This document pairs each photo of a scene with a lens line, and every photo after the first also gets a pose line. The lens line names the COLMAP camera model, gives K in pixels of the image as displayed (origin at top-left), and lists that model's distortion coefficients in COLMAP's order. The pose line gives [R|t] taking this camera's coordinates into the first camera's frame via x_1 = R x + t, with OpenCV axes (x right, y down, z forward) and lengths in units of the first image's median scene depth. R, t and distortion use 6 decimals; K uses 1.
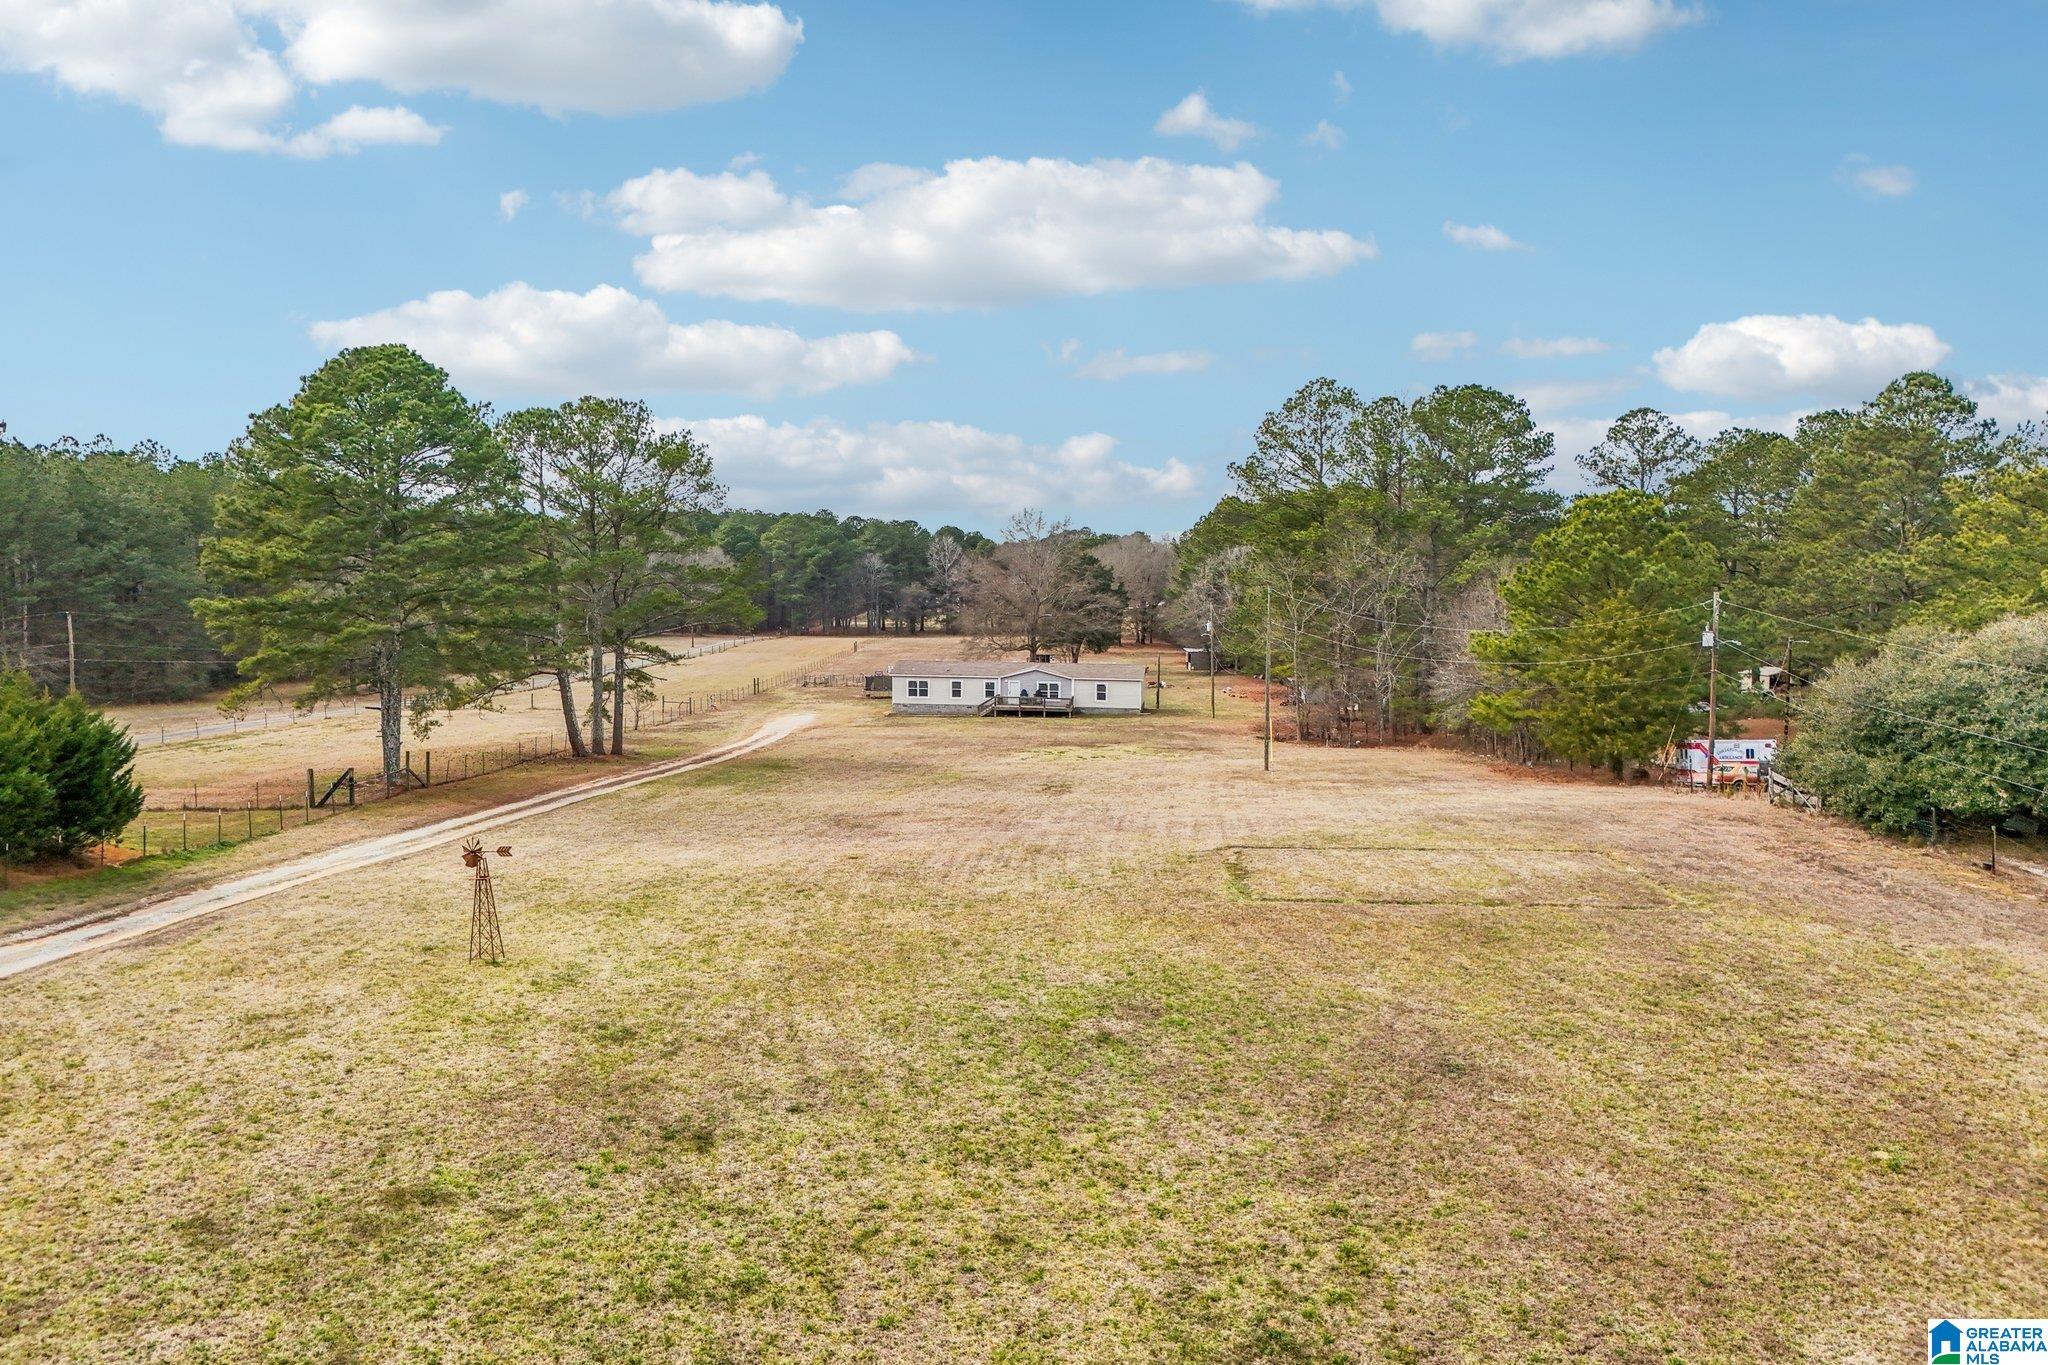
lens RADIAL K [[1477.8, 0, 1023.4], [0, 1477.8, 694.7], [0, 0, 1]] dist [0.068031, -0.057720]
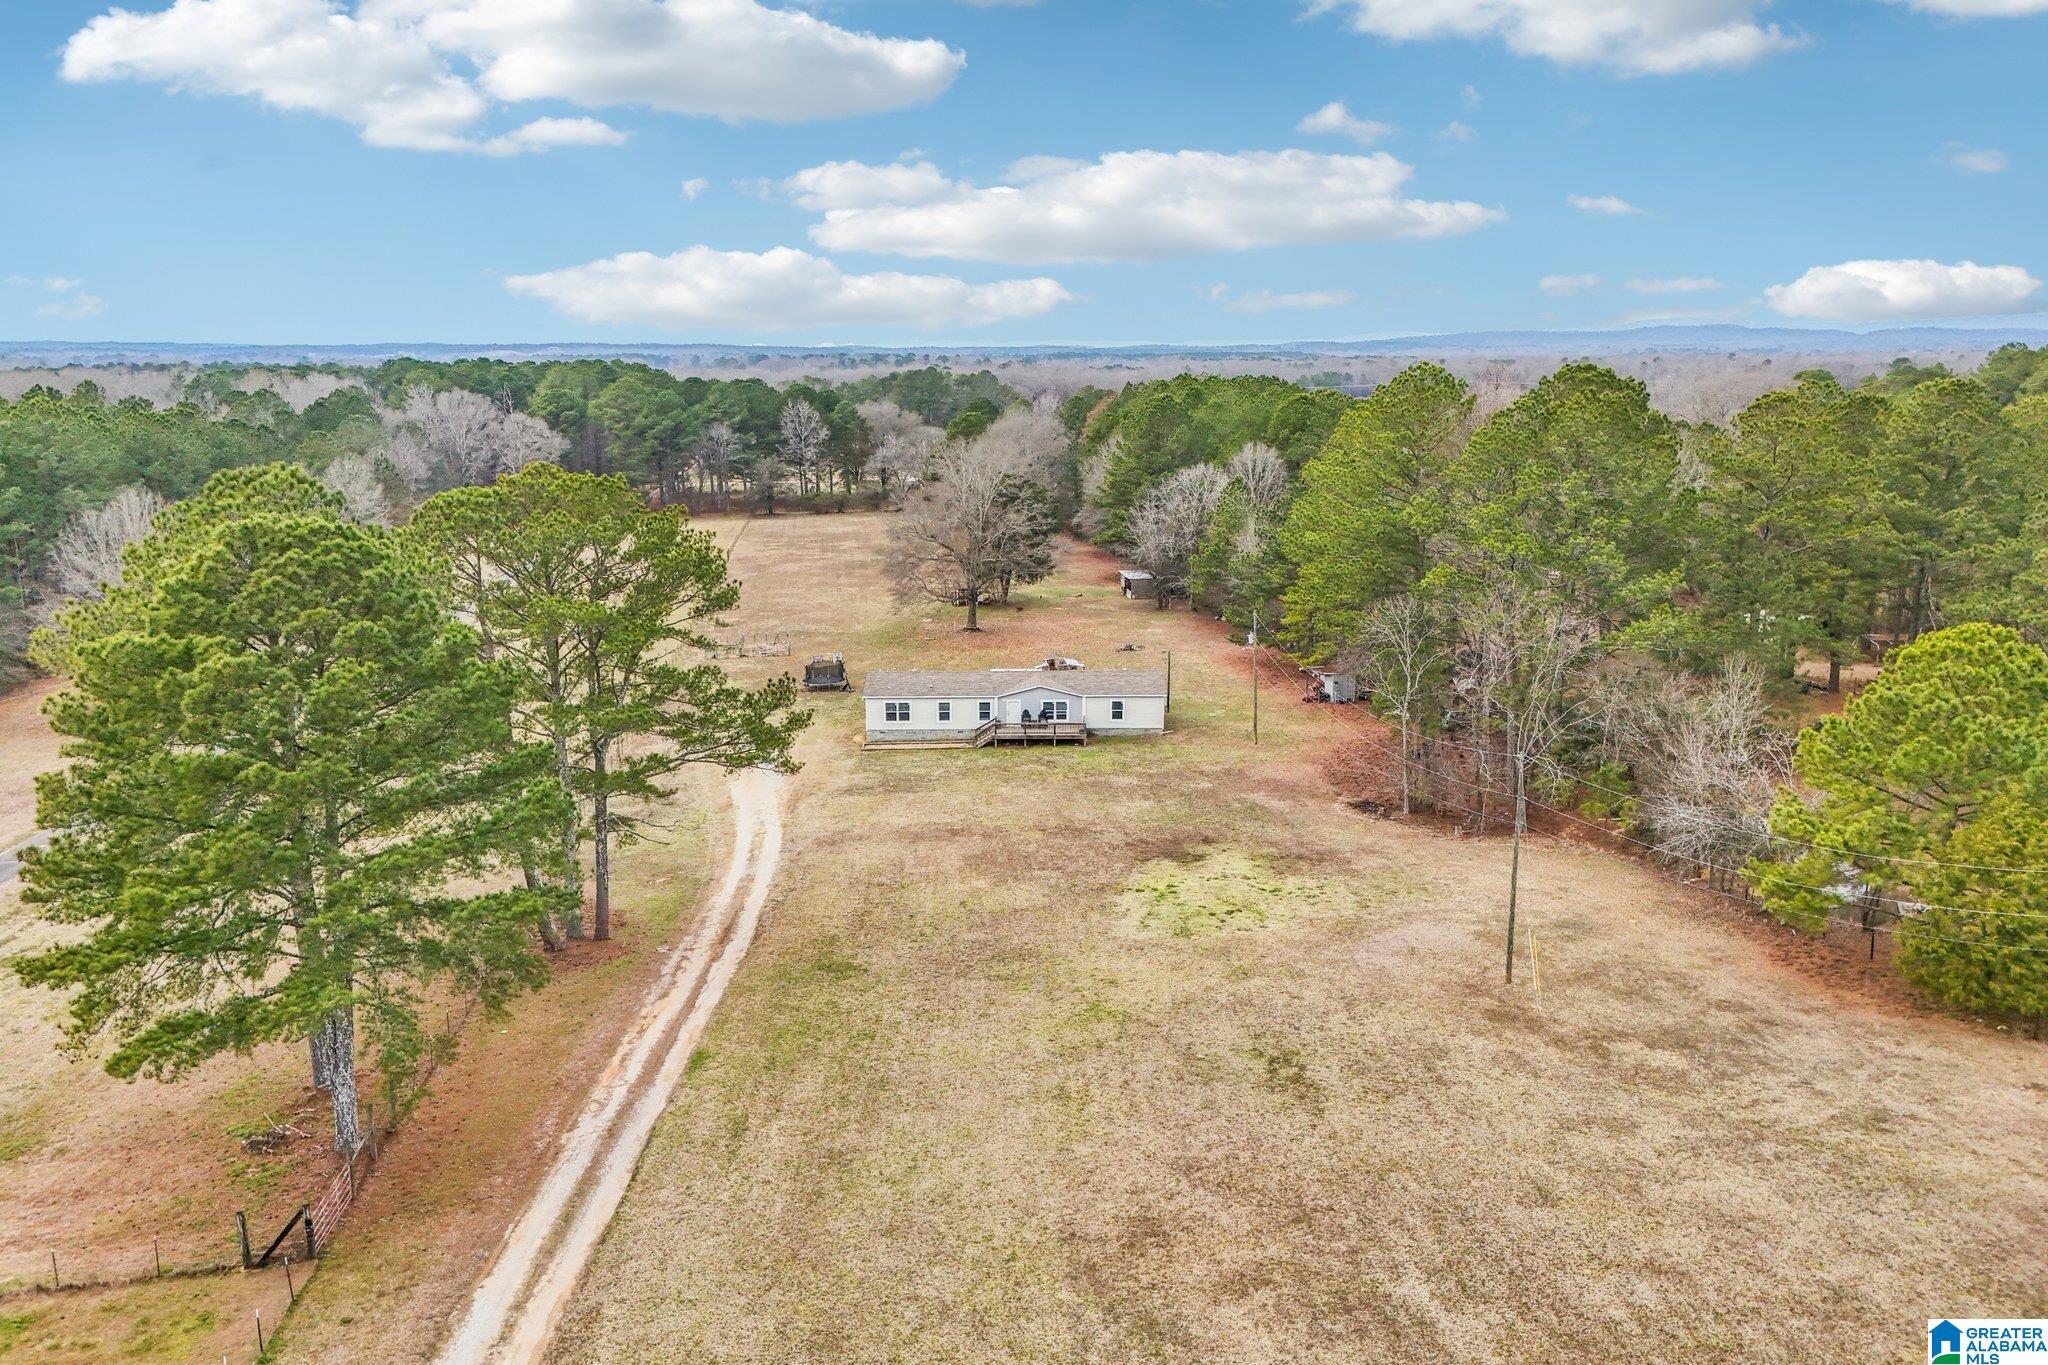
lens RADIAL K [[1470.3, 0, 1033.9], [0, 1470.3, 696.2], [0, 0, 1]] dist [0.106260, -0.143493]
pose [[0.989833, -0.044538, 0.135082, -0.135657], [0.025888, 0.990261, 0.136798, -0.158171], [-0.139859, -0.131910, 0.981346, 0.221468]]
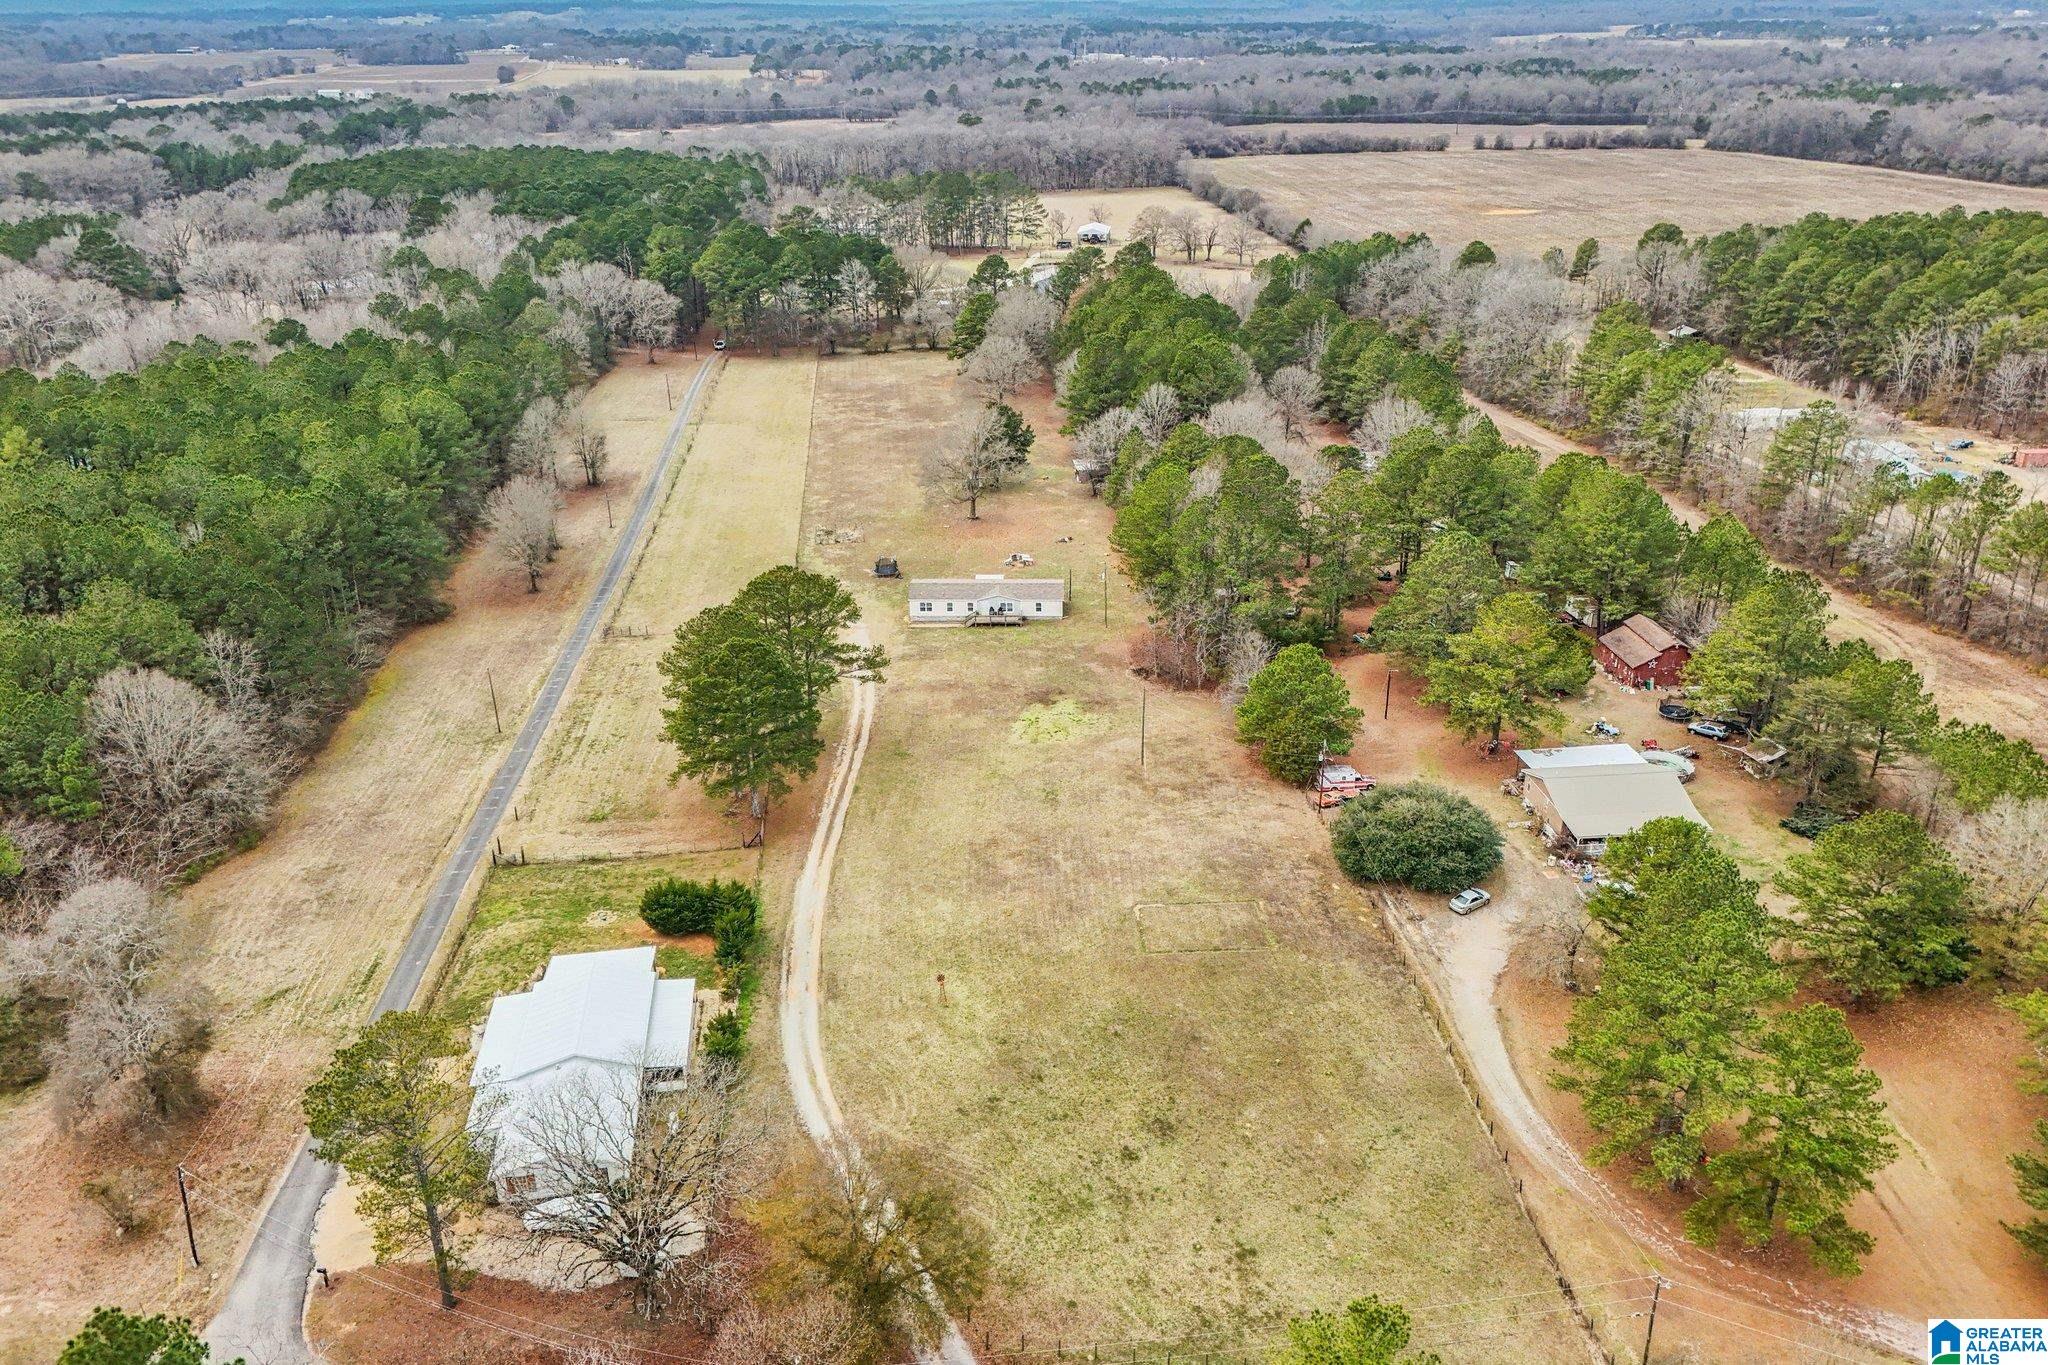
lens RADIAL K [[1477.8, 0, 1023.4], [0, 1477.8, 694.7], [0, 0, 1]] dist [0.068031, -0.057720]
pose [[0.994193, -0.061377, 0.088387, -0.145326], [0.027762, 0.939877, 0.340382, -0.590354], [-0.103965, -0.335952, 0.936124, -0.725465]]
